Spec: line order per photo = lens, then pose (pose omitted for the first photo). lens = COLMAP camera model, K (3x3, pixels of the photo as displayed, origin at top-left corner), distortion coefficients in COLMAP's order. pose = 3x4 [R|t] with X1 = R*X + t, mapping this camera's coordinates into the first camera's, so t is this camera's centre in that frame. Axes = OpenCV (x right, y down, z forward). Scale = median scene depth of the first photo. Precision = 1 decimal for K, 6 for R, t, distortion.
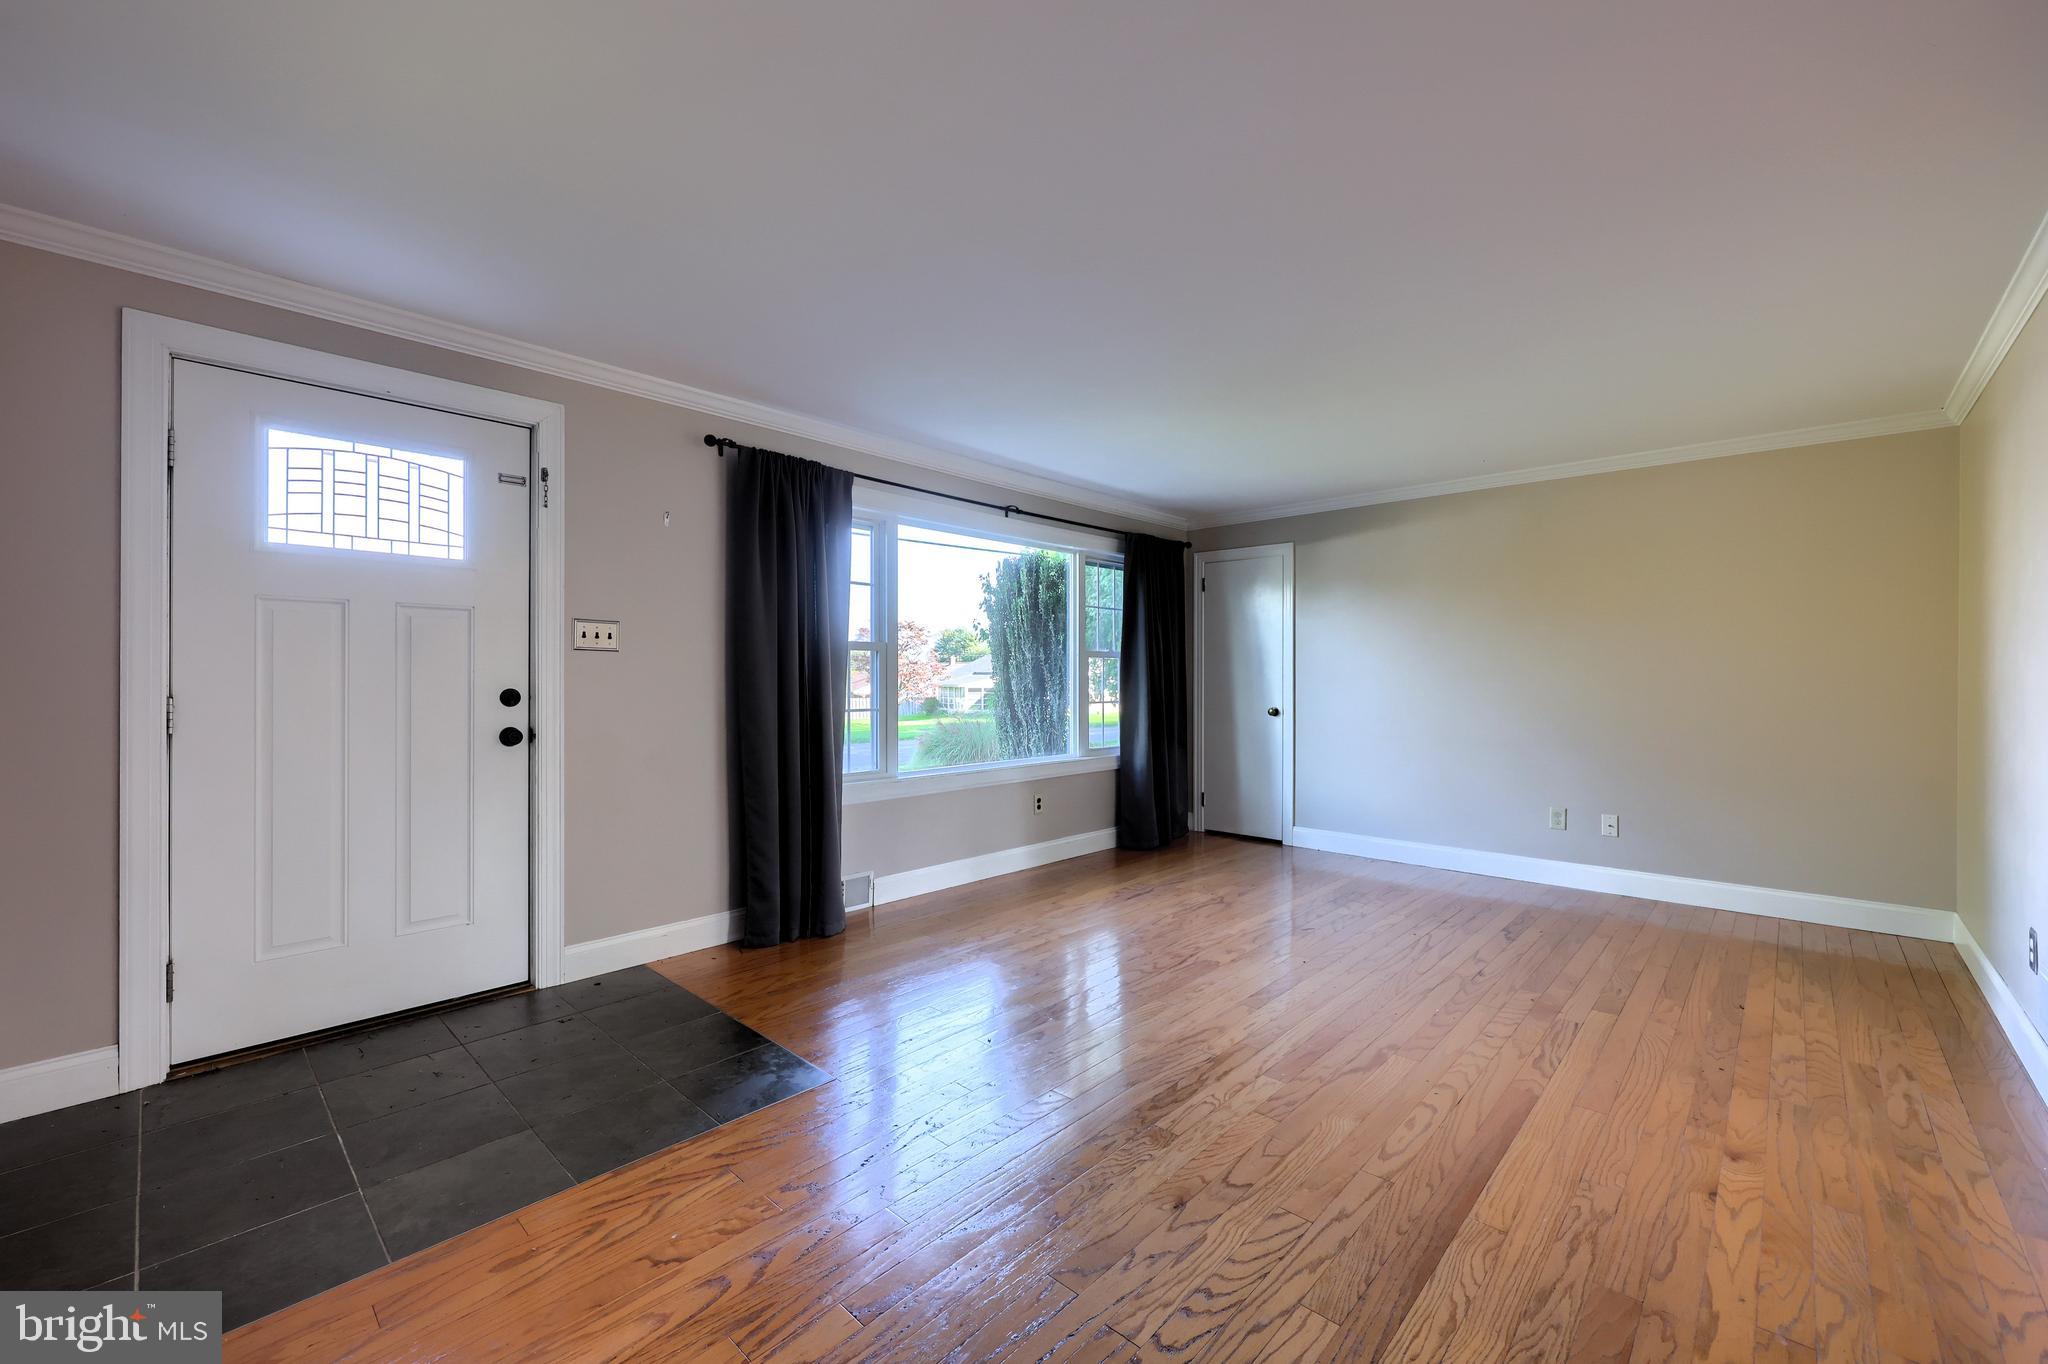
lens RADIAL K [[827.9, 0, 1023.1], [0, 827.9, 677.9], [0, 0, 1]] dist [-0.000425, -0.000029]
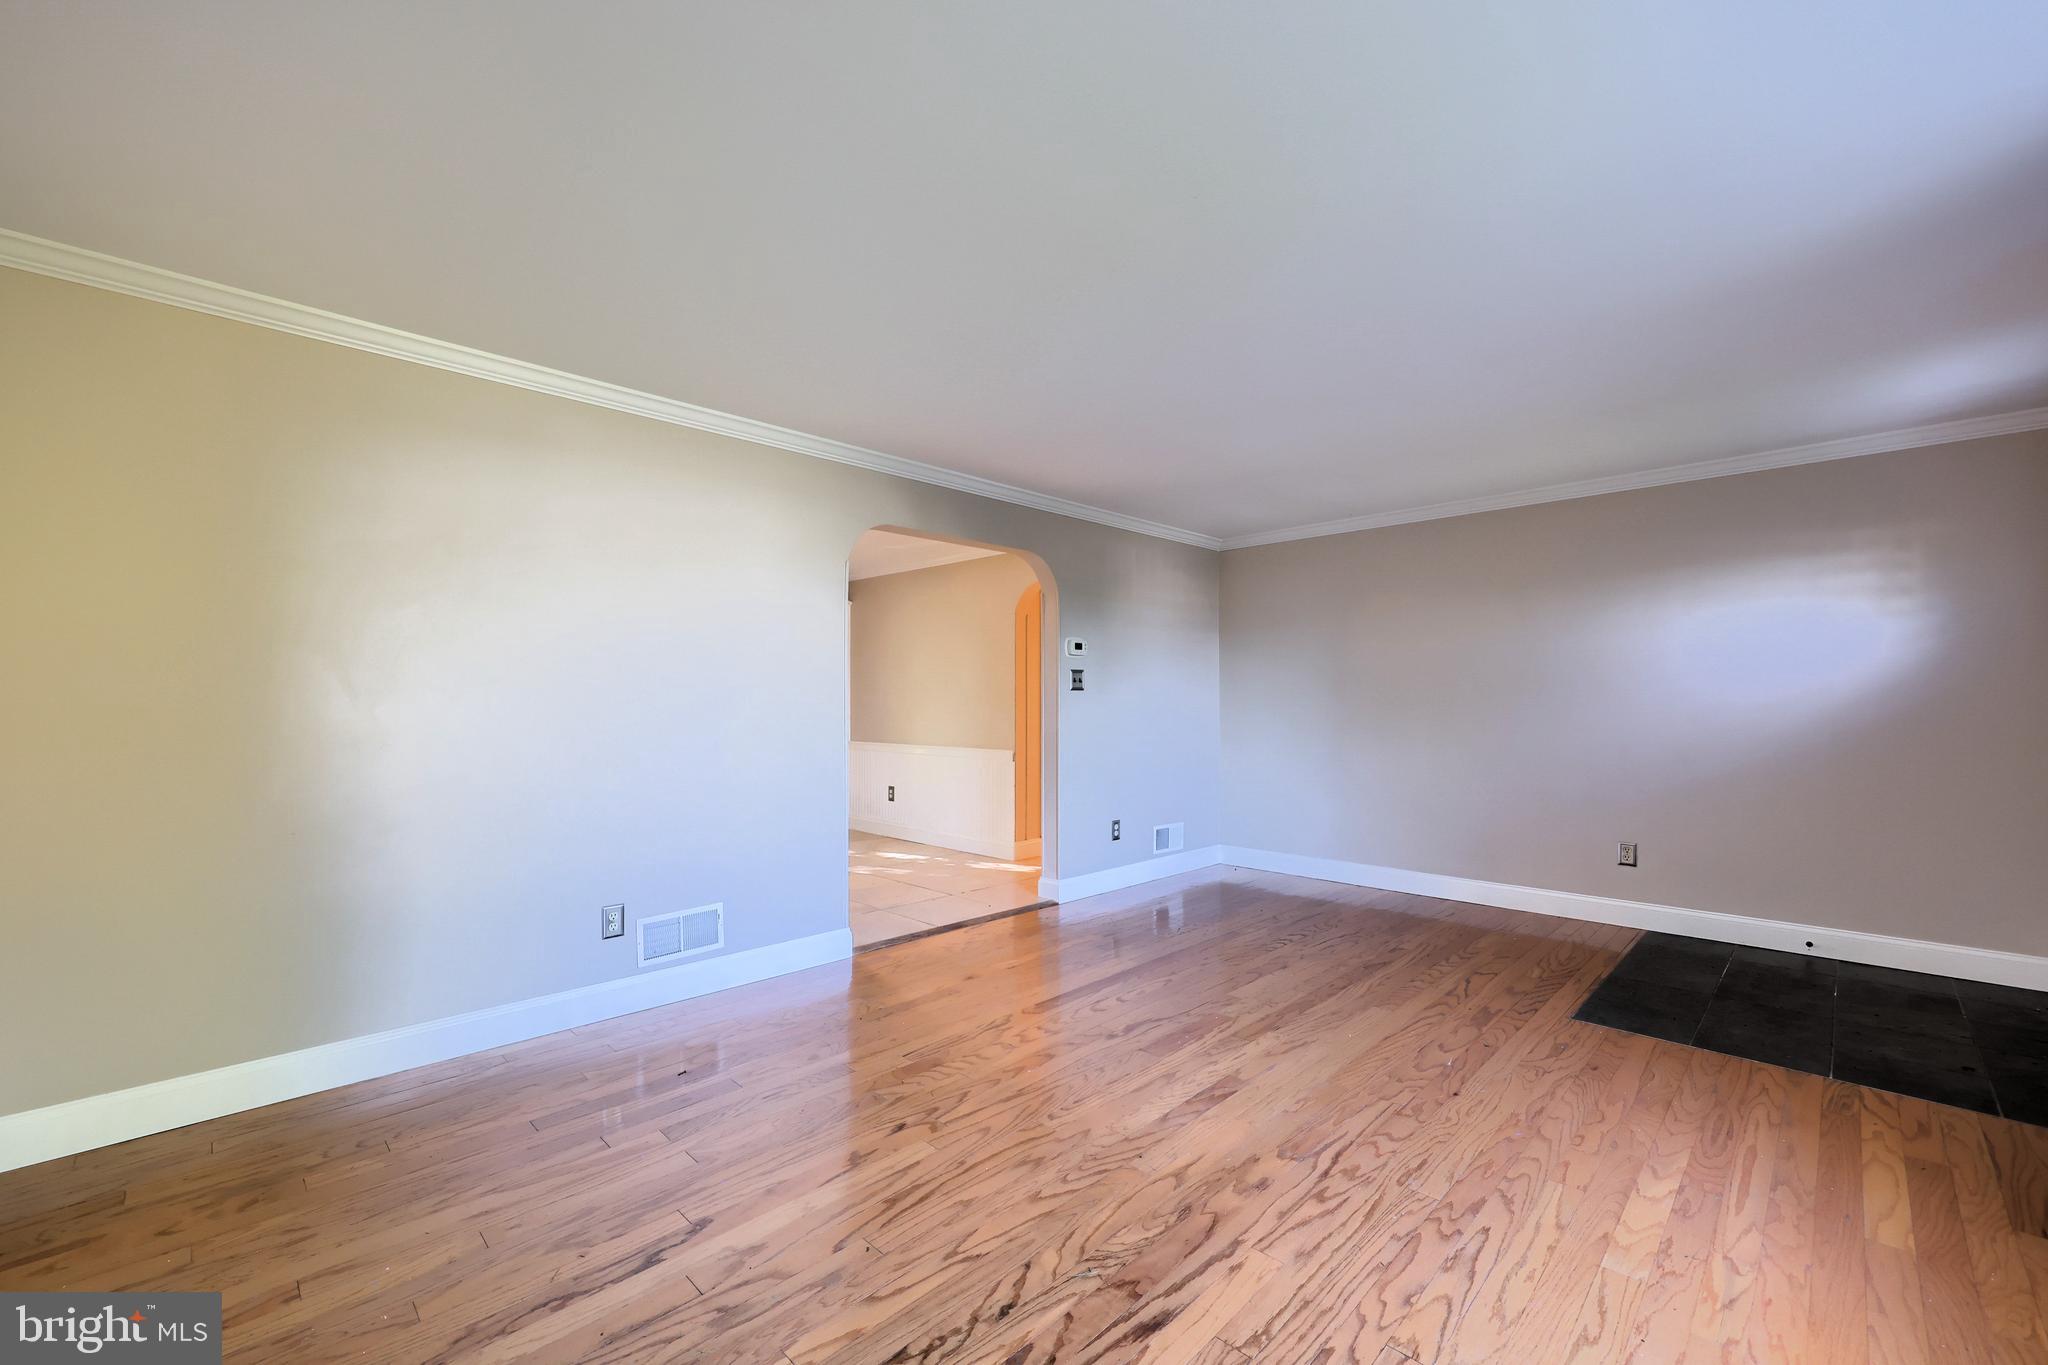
lens RADIAL K [[827.9, 0, 1023.1], [0, 827.9, 678.4], [0, 0, 1]] dist [-0.000425, -0.000029]
pose [[-0.999604, -0.001090, 0.028113, 0.448188], [-0.001882, 0.999602, -0.028151, -0.002802], [-0.028071, -0.028193, -0.999208, 1.784210]]
